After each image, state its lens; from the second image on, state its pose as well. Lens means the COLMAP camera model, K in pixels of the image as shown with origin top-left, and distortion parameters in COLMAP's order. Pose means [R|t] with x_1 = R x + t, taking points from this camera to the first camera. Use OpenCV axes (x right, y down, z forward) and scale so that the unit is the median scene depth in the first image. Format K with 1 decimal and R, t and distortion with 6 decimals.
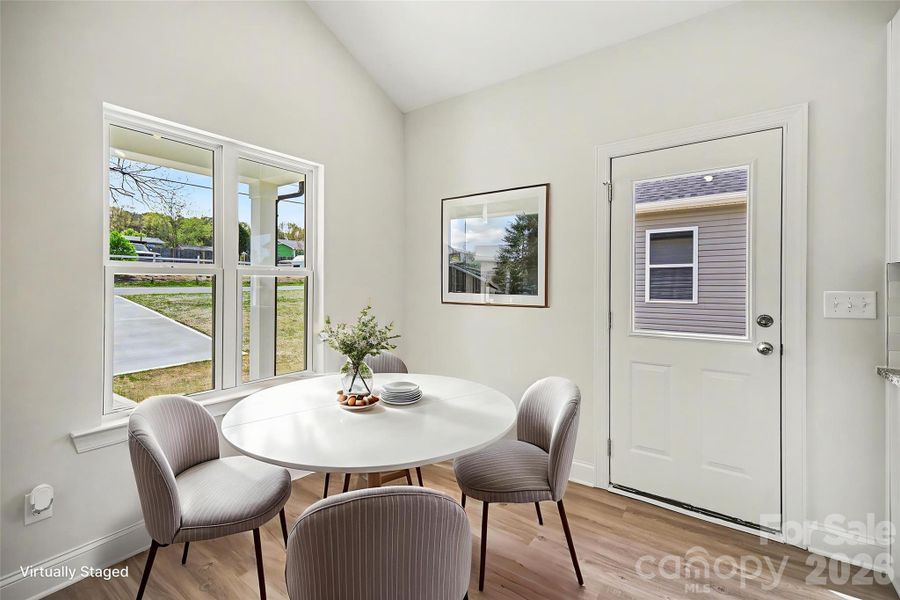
lens RADIAL K [[398.0, 0, 443.8], [0, 398.0, 279.0], [0, 0, 1]] dist [0.021595, -0.000229]
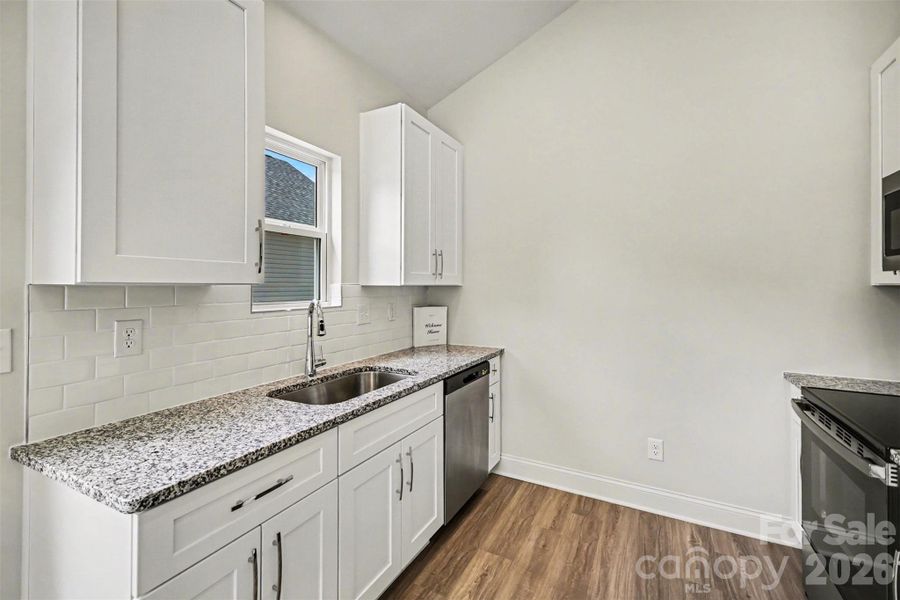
lens RADIAL K [[398.0, 0, 447.0], [0, 398.0, 284.1], [0, 0, 1]] dist [0.021595, -0.000229]
pose [[-0.129260, 0.007374, 0.991583, 0.267193], [-0.008245, 0.999930, -0.008511, -0.029677], [-0.991576, -0.009276, -0.129190, 0.321224]]
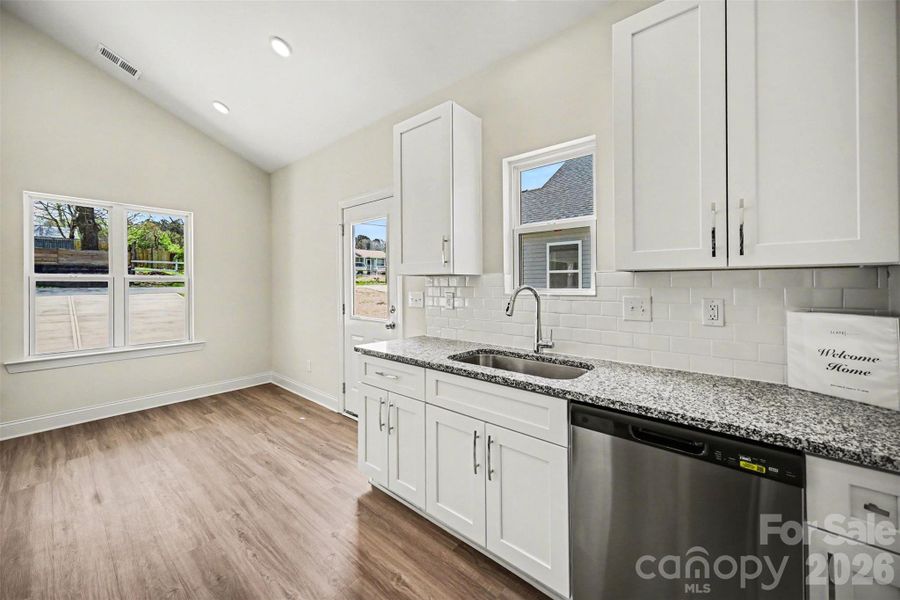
lens RADIAL K [[341.2, 0, 450.5], [0, 341.2, 282.6], [0, 0, 1]] dist [0.010727, 0.000457]
pose [[0.995760, 0.001835, -0.091975, 1.011076], [-0.001187, 0.999974, 0.007105, -0.015940], [0.091986, -0.006965, 0.995736, -0.345495]]
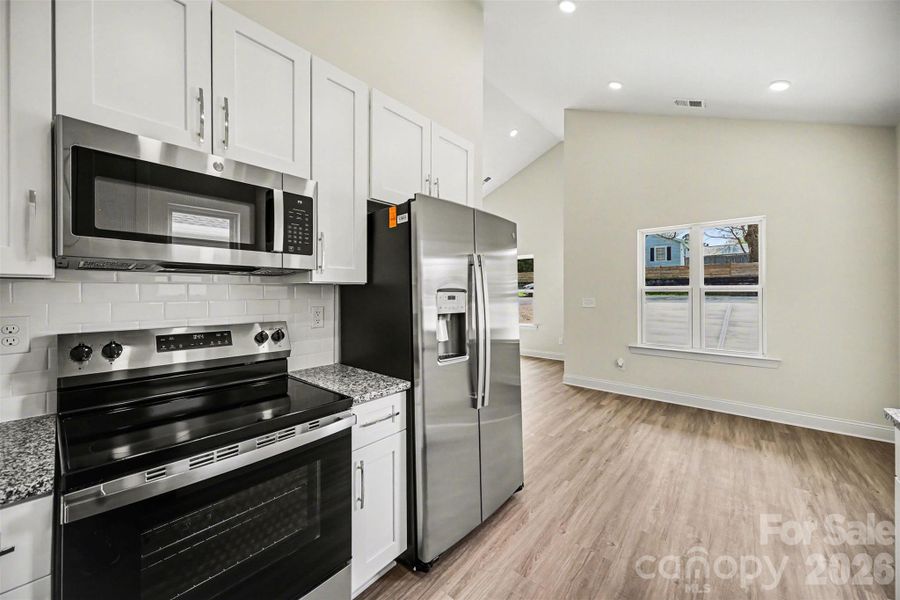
lens RADIAL K [[341.2, 0, 453.2], [0, 341.2, 292.7], [0, 0, 1]] dist [0.010727, 0.000457]
pose [[-0.084042, 0.004729, -0.996451, 1.246686], [0.006741, 0.999969, 0.004177, -0.018222], [0.996439, -0.006366, -0.084072, -0.054908]]
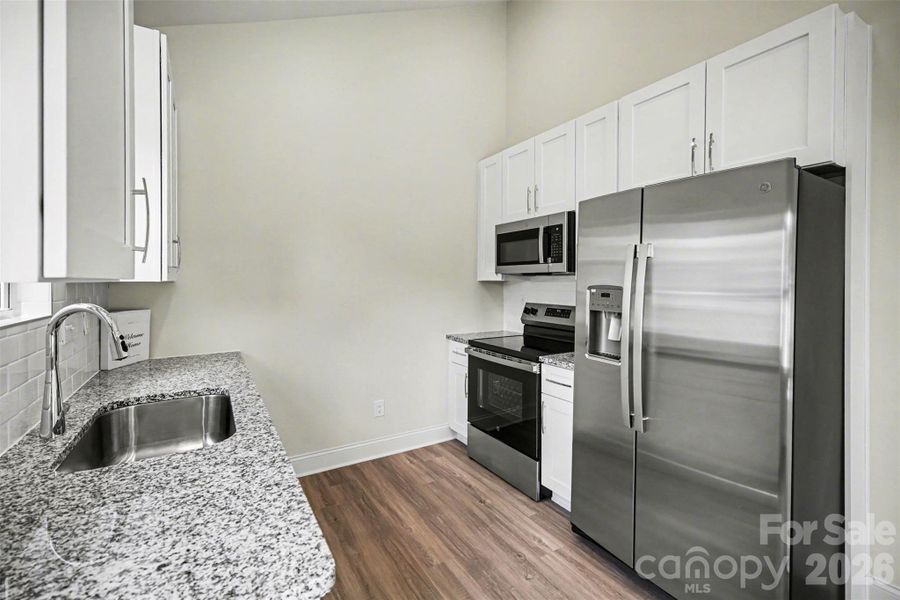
lens RADIAL K [[398.0, 0, 452.4], [0, 398.0, 289.5], [0, 0, 1]] dist [0.021595, -0.000229]
pose [[-0.919646, -0.003091, 0.392737, 0.485751], [0.001947, 0.999921, 0.012428, -0.026616], [-0.392744, 0.012194, -0.919567, 0.762024]]
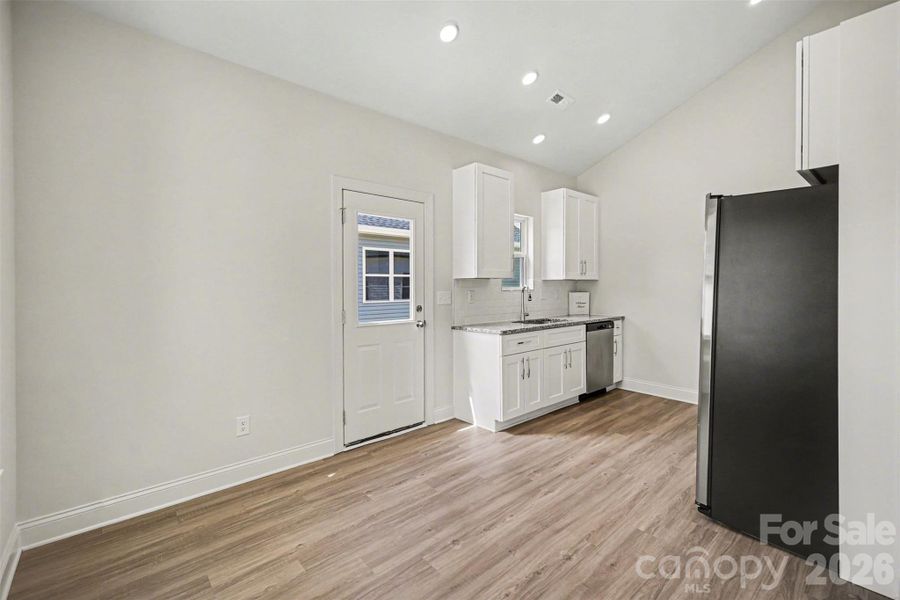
lens RADIAL K [[398.0, 0, 449.0], [0, 398.0, 287.4], [0, 0, 1]] dist [0.021595, -0.000229]
pose [[0.223945, -0.000096, 0.974602, -0.785002], [-0.005194, 0.999986, 0.001292, 0.006469], [-0.974588, -0.005351, 0.223941, 0.416959]]
